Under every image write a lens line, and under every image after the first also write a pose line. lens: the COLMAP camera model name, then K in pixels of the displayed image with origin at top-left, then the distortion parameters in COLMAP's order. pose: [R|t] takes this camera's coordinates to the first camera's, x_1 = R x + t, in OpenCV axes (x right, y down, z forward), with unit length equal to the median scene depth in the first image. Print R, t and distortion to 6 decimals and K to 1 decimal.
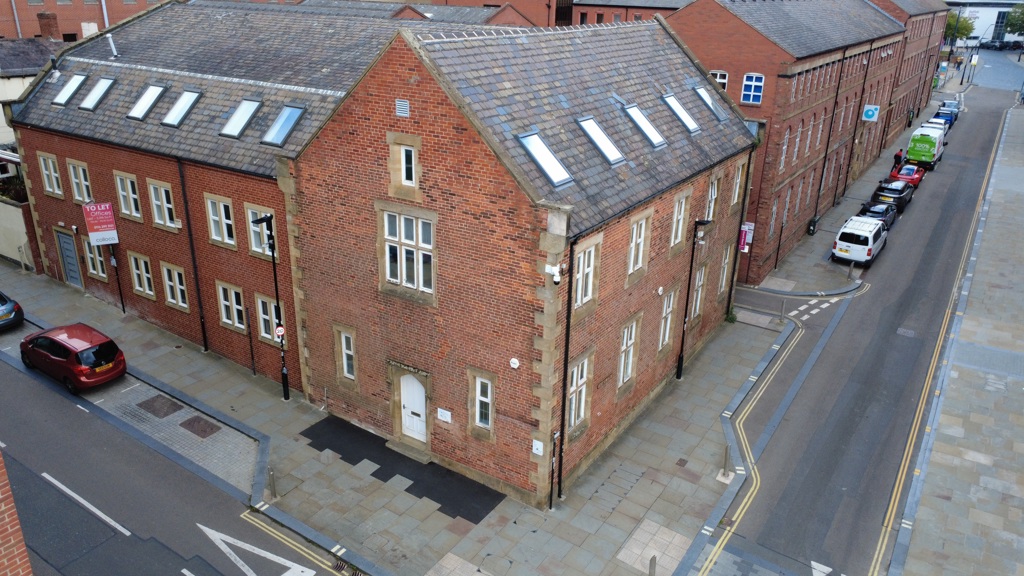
lens RADIAL K [[765.9, 0, 513.2], [0, 765.9, 286.2], [0, 0, 1]] dist [0.005419, -0.009632]
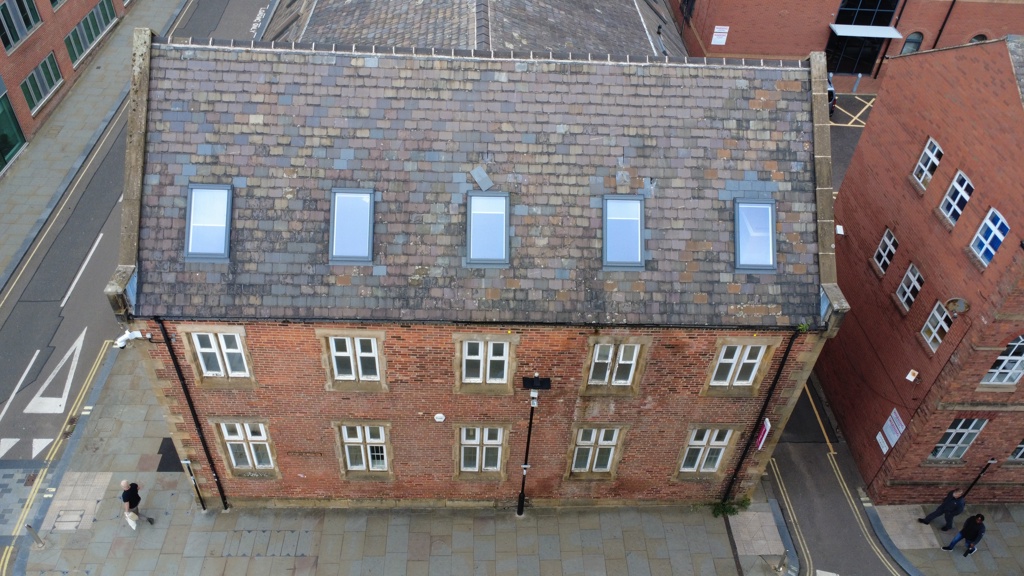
lens RADIAL K [[765.9, 0, 515.6], [0, 765.9, 287.2], [0, 0, 1]] dist [0.005419, -0.009632]
pose [[0.569232, 0.550855, -0.610355, 0.682387], [-0.343413, 0.833805, 0.432247, -0.503056], [0.747022, -0.036445, 0.663800, 0.564088]]
